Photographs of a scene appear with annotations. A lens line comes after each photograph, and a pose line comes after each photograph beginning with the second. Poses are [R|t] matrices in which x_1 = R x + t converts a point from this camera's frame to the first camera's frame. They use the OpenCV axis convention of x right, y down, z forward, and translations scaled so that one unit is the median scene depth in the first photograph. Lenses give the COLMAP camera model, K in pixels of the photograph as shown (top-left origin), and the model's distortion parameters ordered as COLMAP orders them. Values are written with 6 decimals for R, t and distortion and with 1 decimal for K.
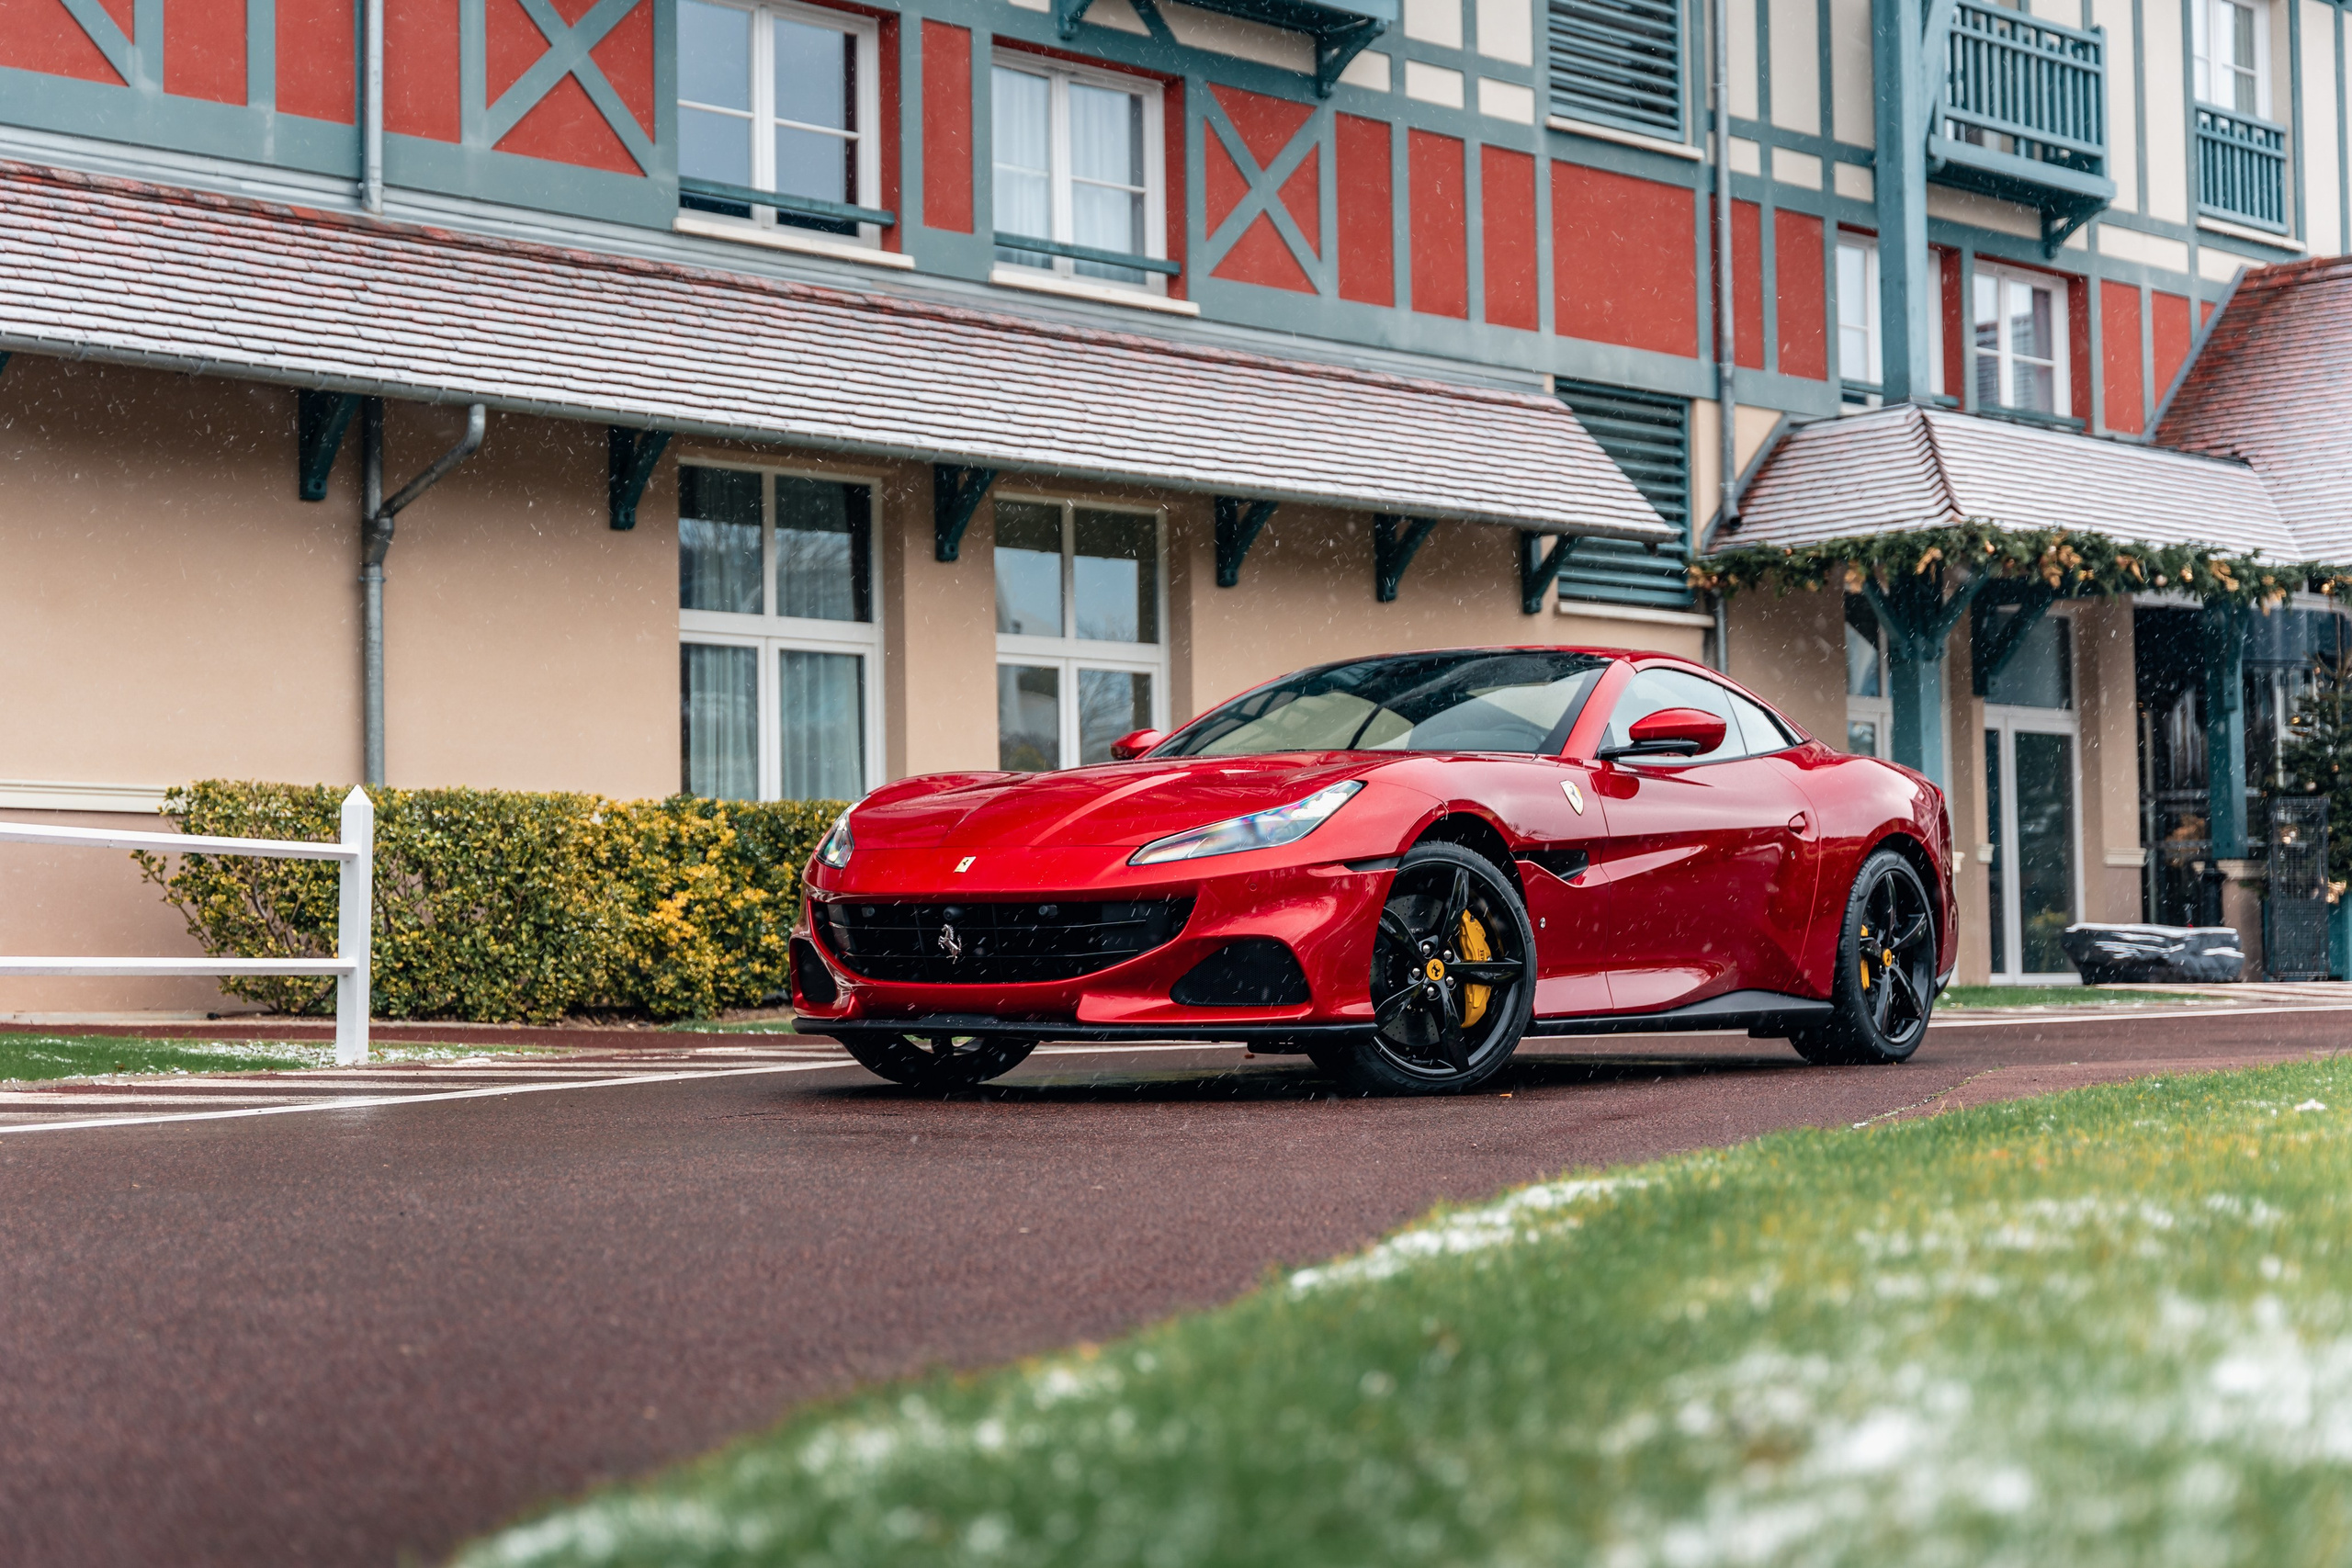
lens RADIAL K [[3526.4, 0, 1169.8], [0, 3526.4, 845.7], [0, 0, 1]] dist [0.021147, 0.000000]
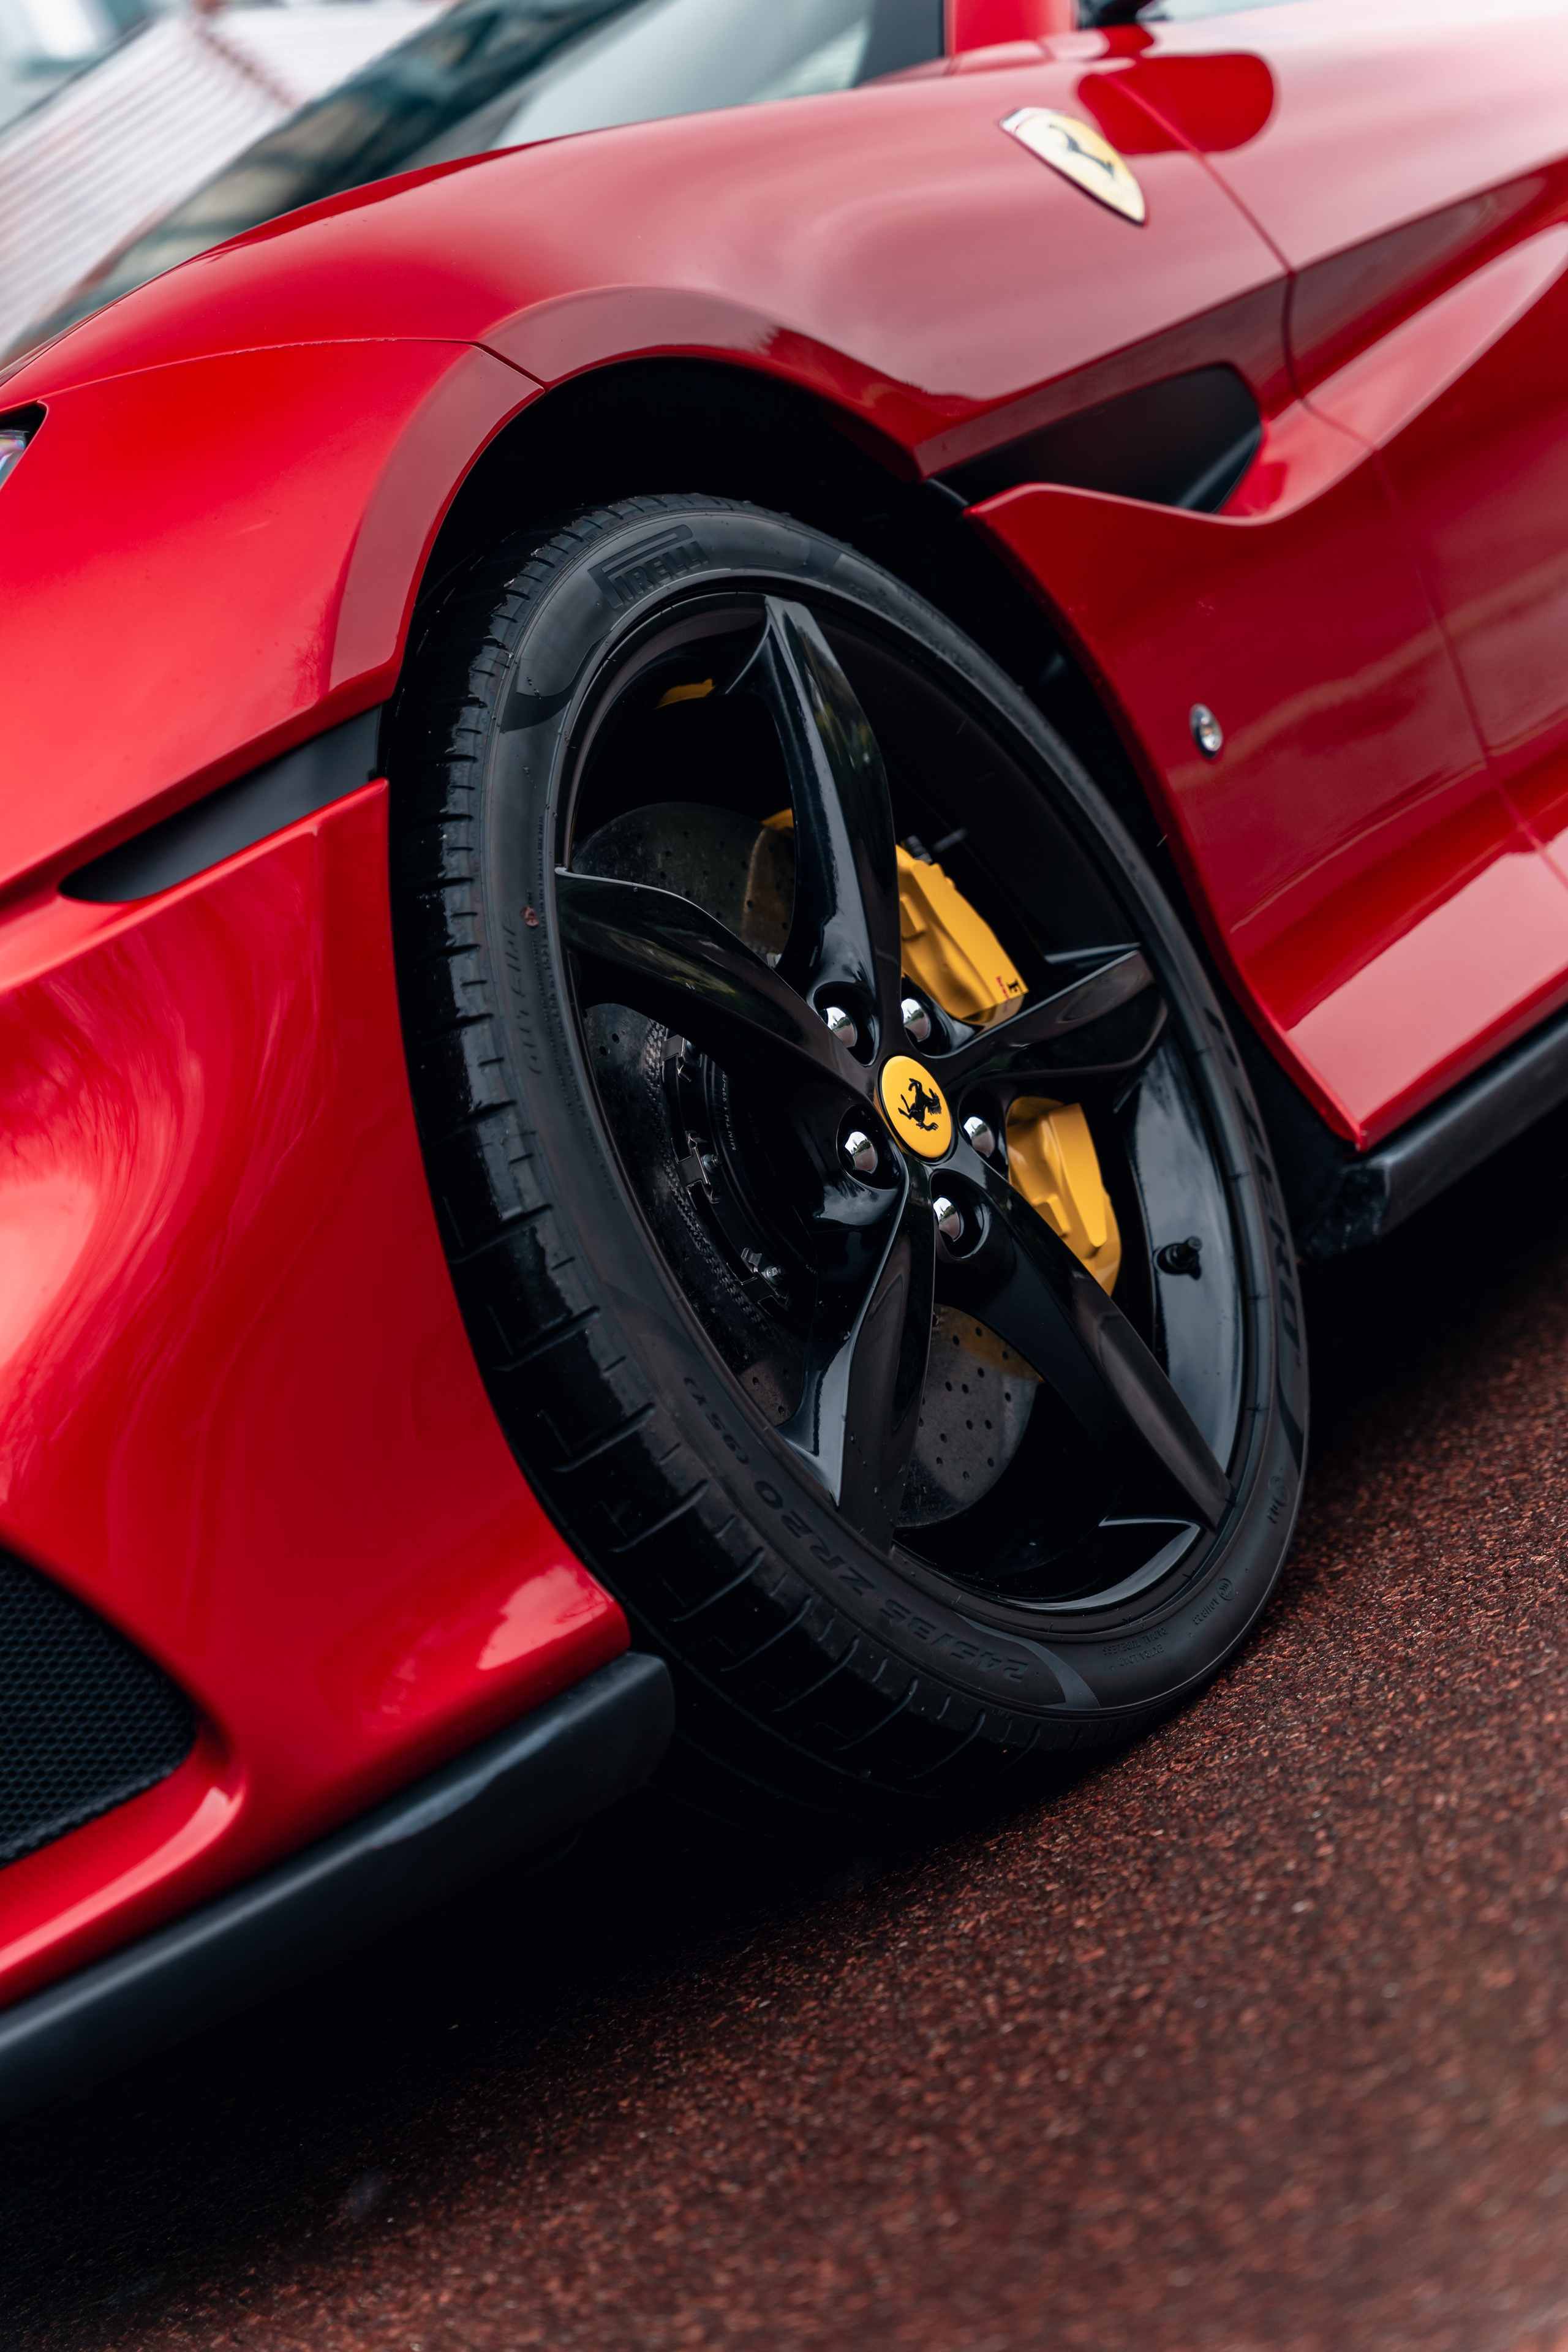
lens RADIAL K [[4433.2, 0, 781.0], [0, 4433.2, 1173.5], [0, 0, 1]] dist [-0.029324, 0.000000]
pose [[0.863308, -0.422025, 0.276757, 0.049254], [0.417284, 0.905345, 0.078890, 0.009622], [-0.283854, 0.047380, 0.957696, 0.421396]]
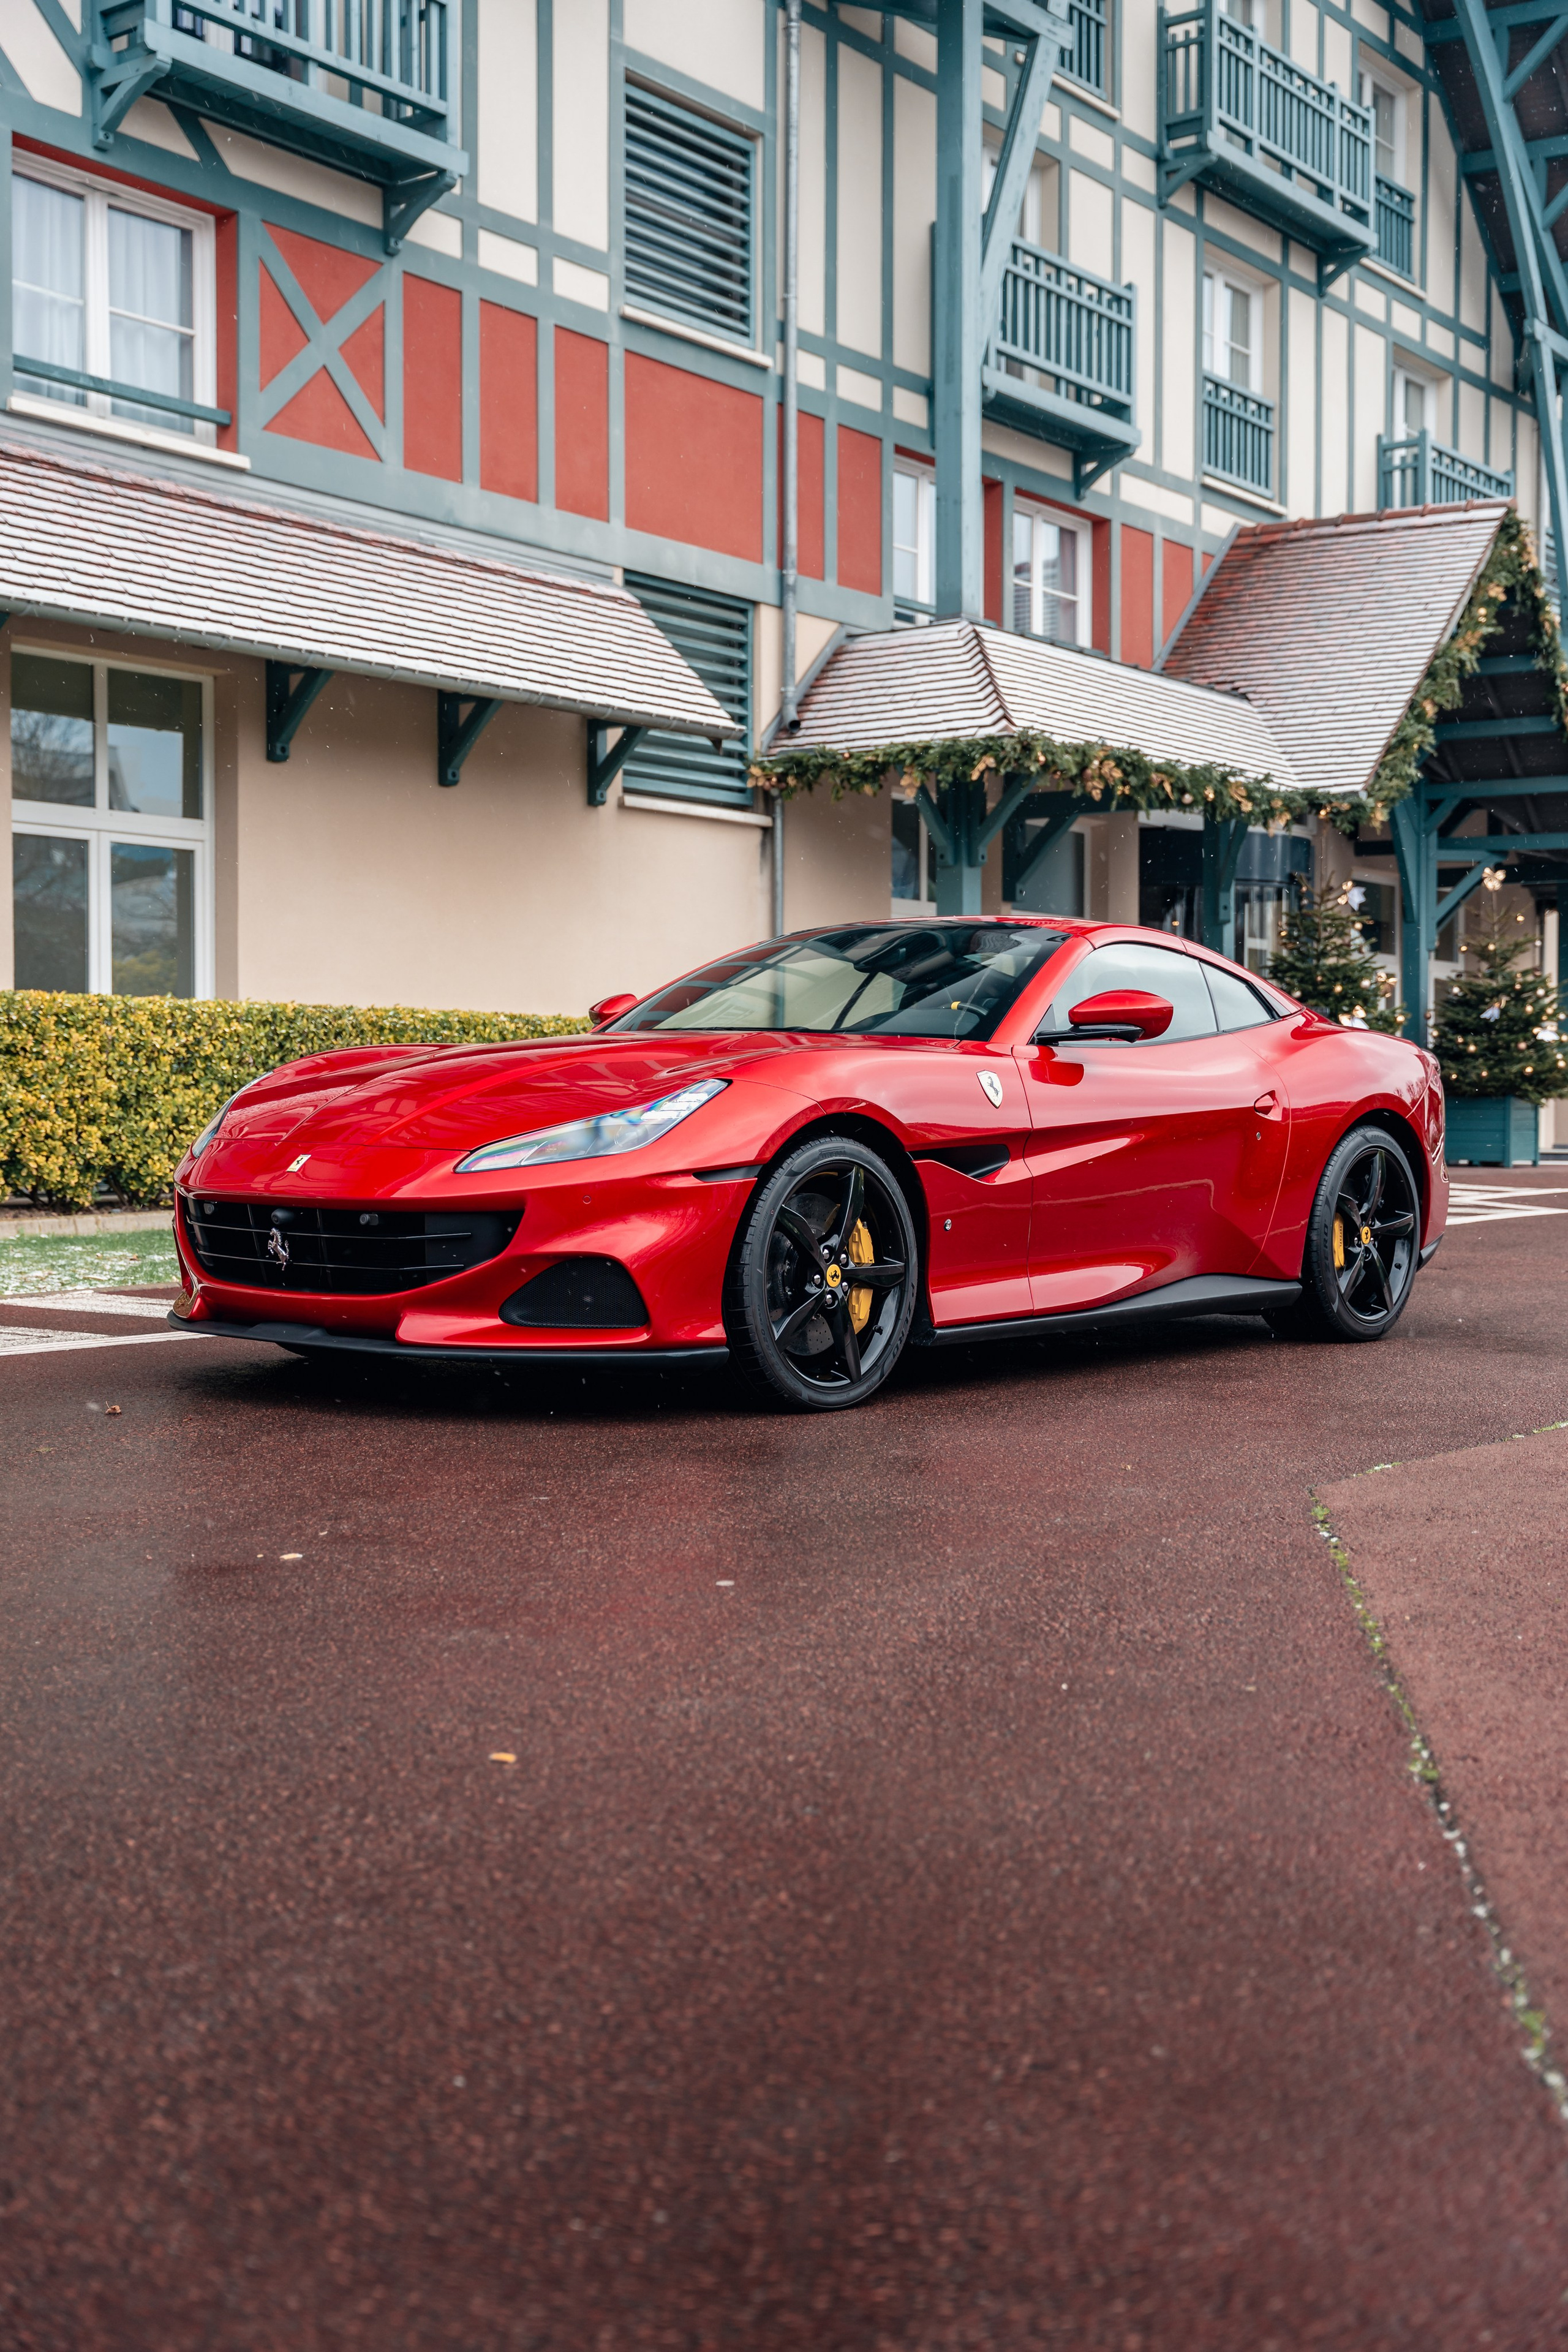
lens RADIAL K [[2633.5, 0, 799.5], [0, 2633.5, 1178.1], [0, 0, 1]] dist [0.004905, 0.000000]
pose [[0.983655, 0.013722, 0.179540, 0.026614], [-0.025758, 0.997561, 0.064875, -0.010247], [-0.178212, -0.068439, 0.981609, 0.249144]]
